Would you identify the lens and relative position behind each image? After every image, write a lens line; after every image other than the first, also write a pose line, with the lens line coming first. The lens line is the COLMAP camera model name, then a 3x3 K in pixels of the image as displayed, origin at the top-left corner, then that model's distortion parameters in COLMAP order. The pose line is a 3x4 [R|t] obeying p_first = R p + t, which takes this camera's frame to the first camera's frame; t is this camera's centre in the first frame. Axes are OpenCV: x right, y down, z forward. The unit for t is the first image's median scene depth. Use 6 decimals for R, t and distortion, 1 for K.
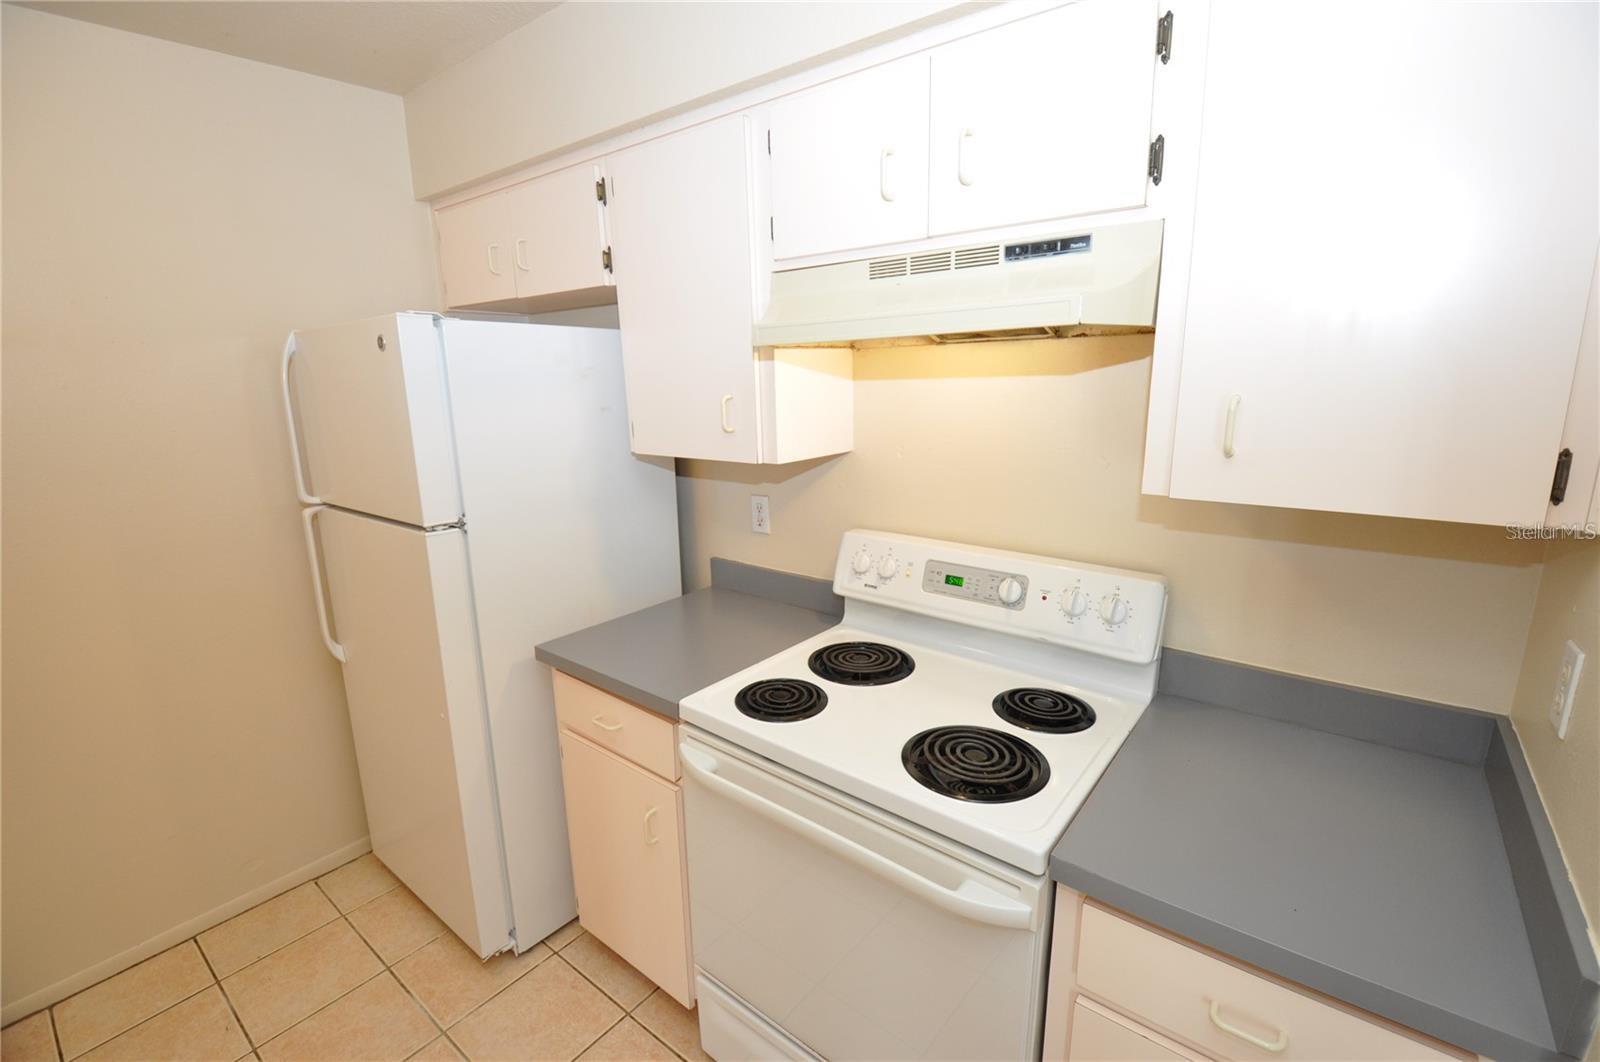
lens RADIAL K [[707.6, 0, 796.8], [0, 707.6, 531.2], [0, 0, 1]] dist [0.000297, -0.013349]
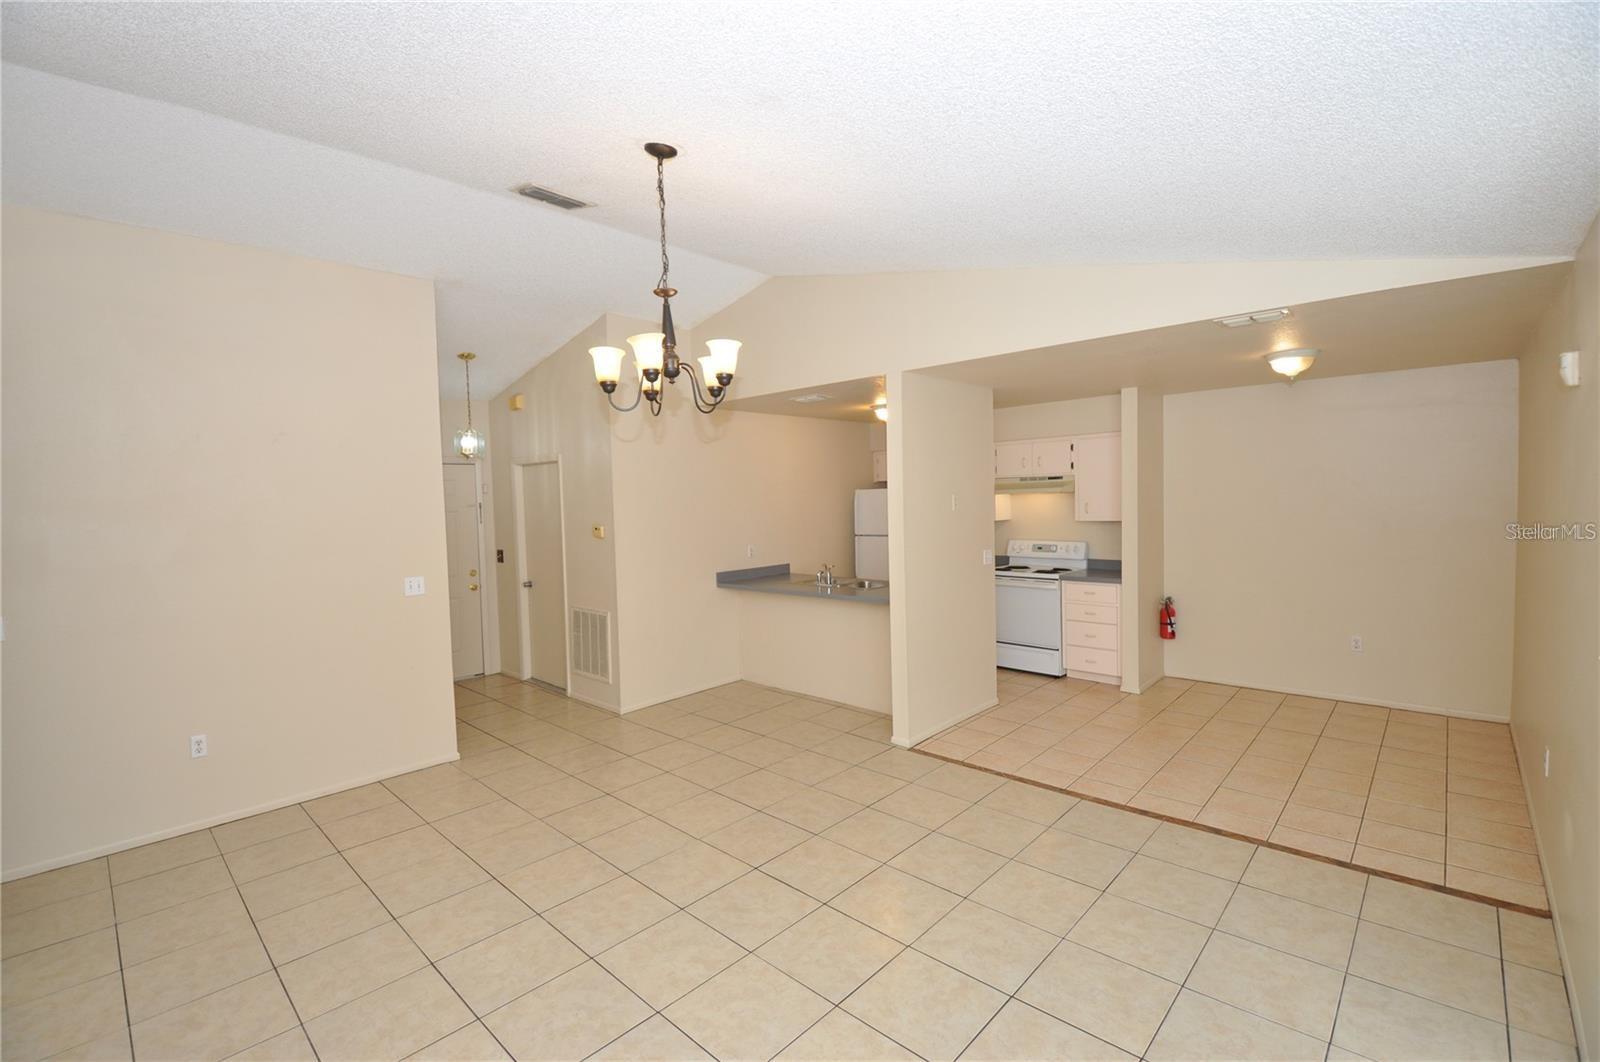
lens RADIAL K [[709.3, 0, 783.4], [0, 709.3, 524.9], [0, 0, 1]] dist [0.000080, -0.014848]
pose [[0.995087, 0.001545, -0.098988, -0.919323], [-0.019367, 0.983598, -0.179333, 0.755410], [0.097087, 0.180370, 0.978796, -3.458746]]
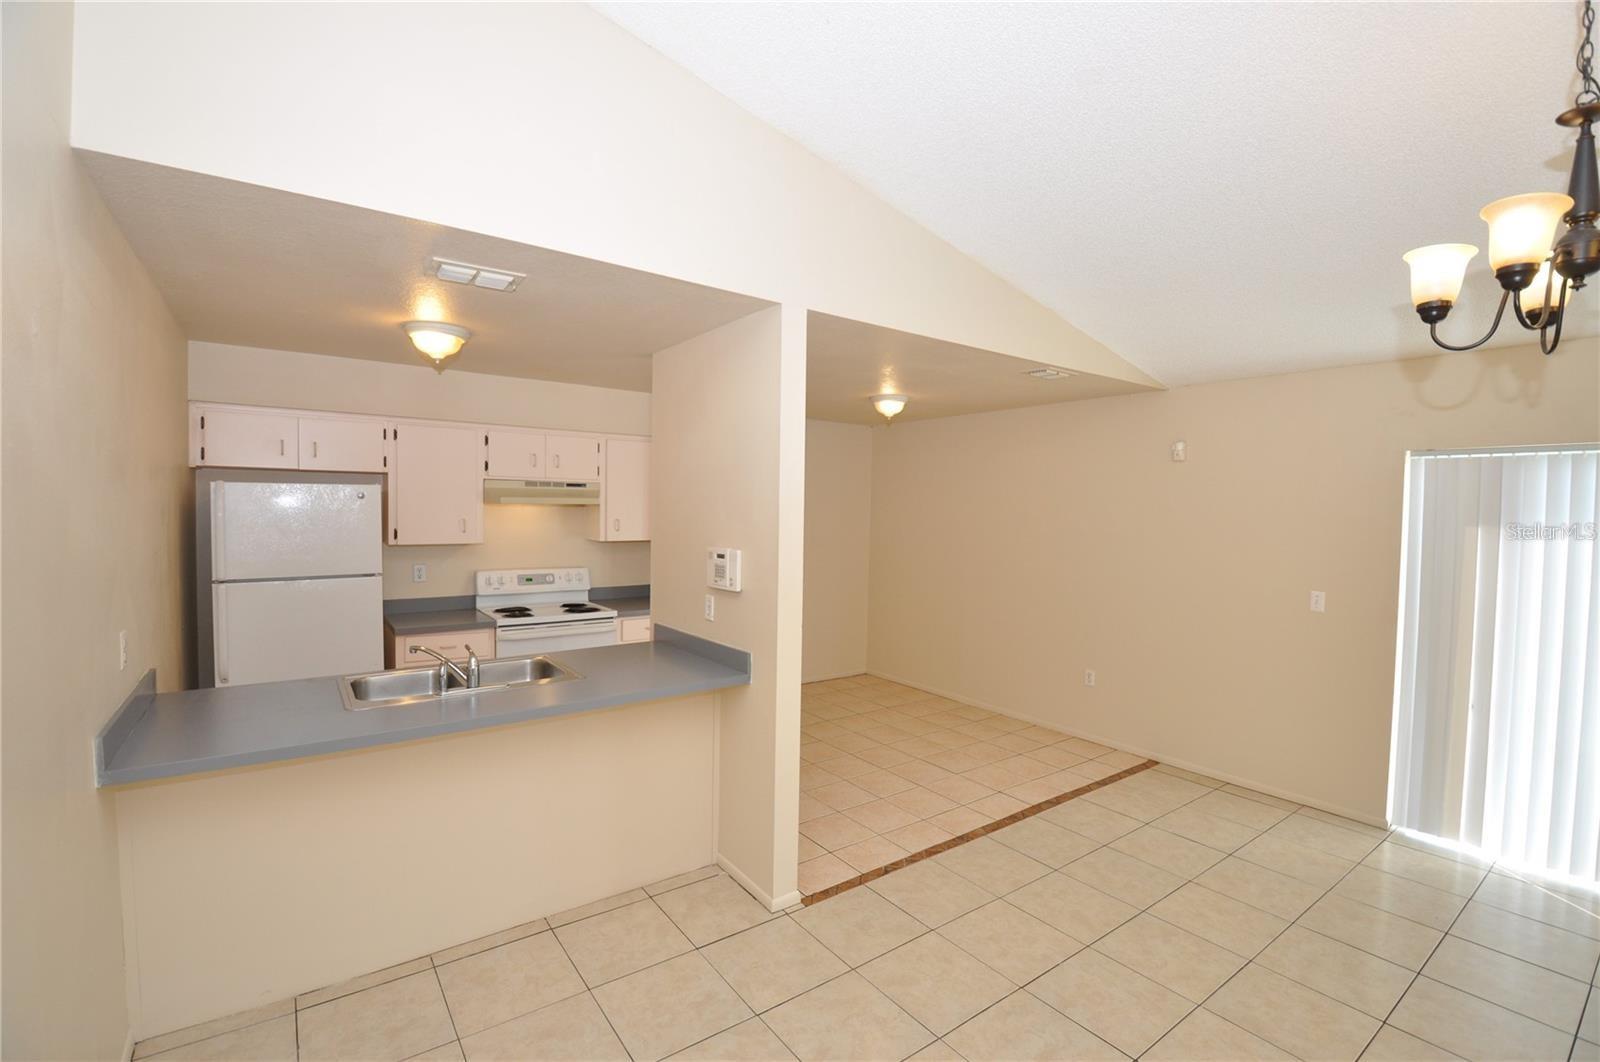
lens RADIAL K [[707.6, 0, 796.8], [0, 707.6, 531.2], [0, 0, 1]] dist [0.000297, -0.013349]
pose [[0.253391, -0.004520, 0.967353, -2.555728], [0.187920, 0.981169, -0.044640, 0.228086], [-0.948936, 0.193097, 0.249469, -0.933641]]
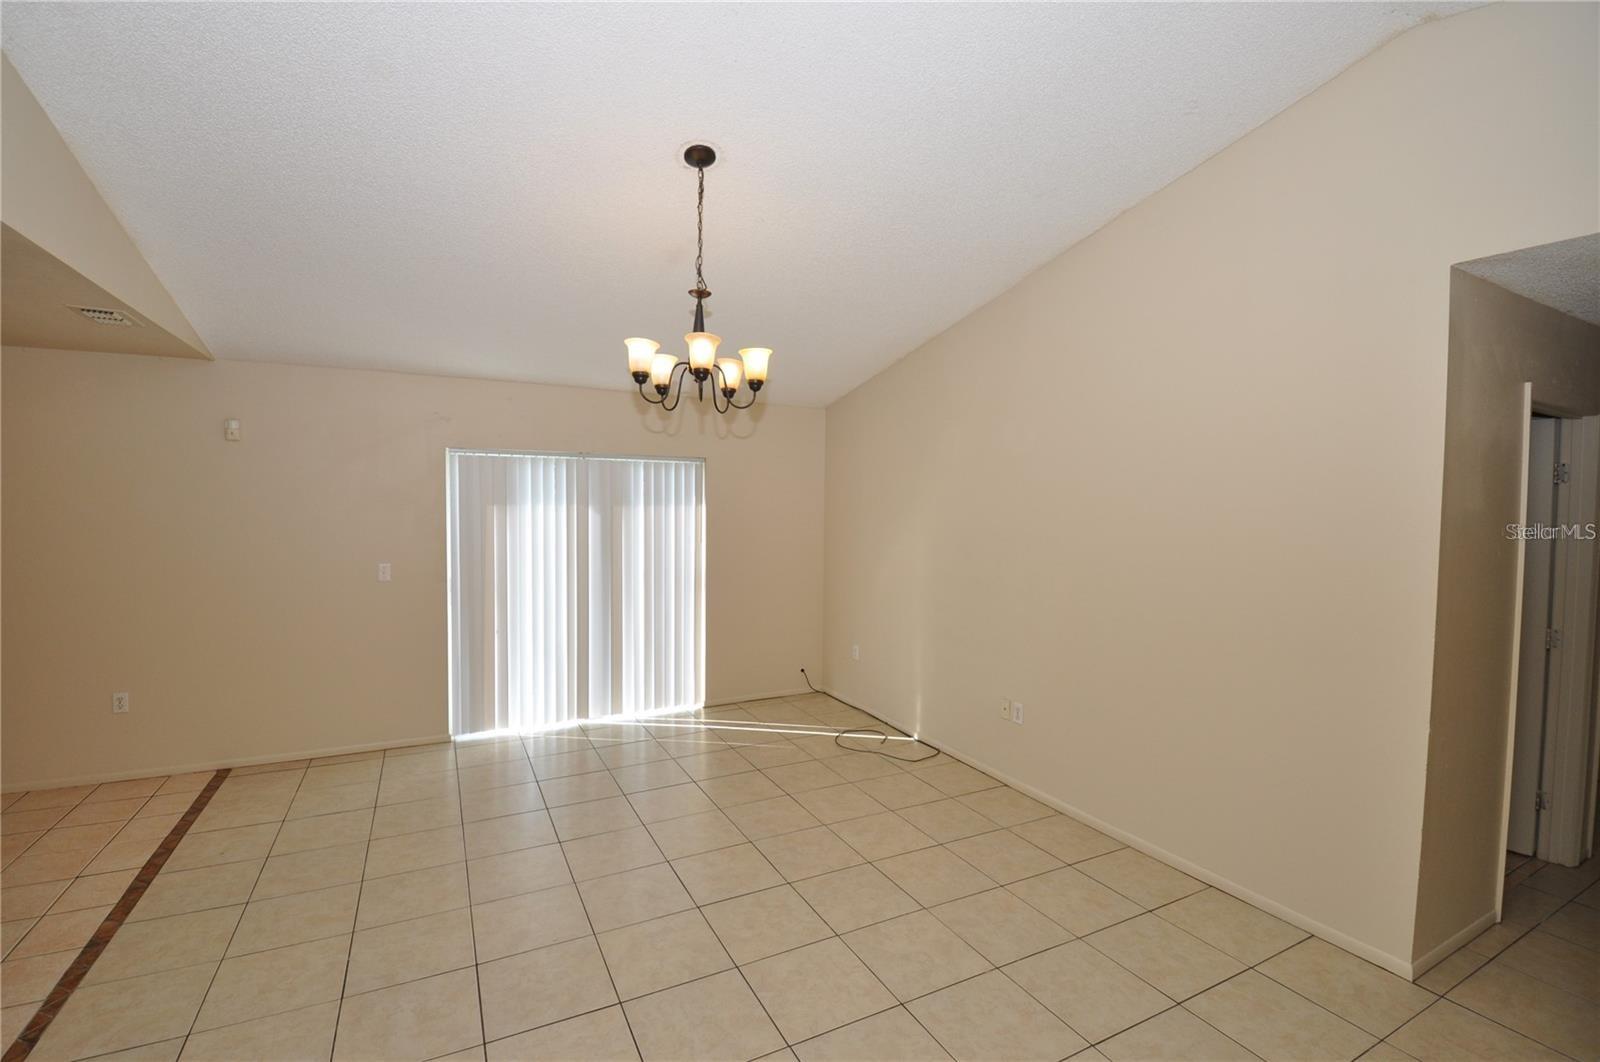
lens RADIAL K [[707.6, 0, 796.8], [0, 707.6, 531.2], [0, 0, 1]] dist [0.000297, -0.013349]
pose [[-0.916523, 0.000599, 0.399982, -2.381763], [0.099083, 0.969171, 0.225588, 0.049060], [-0.387516, 0.246388, -0.888327, -0.094991]]
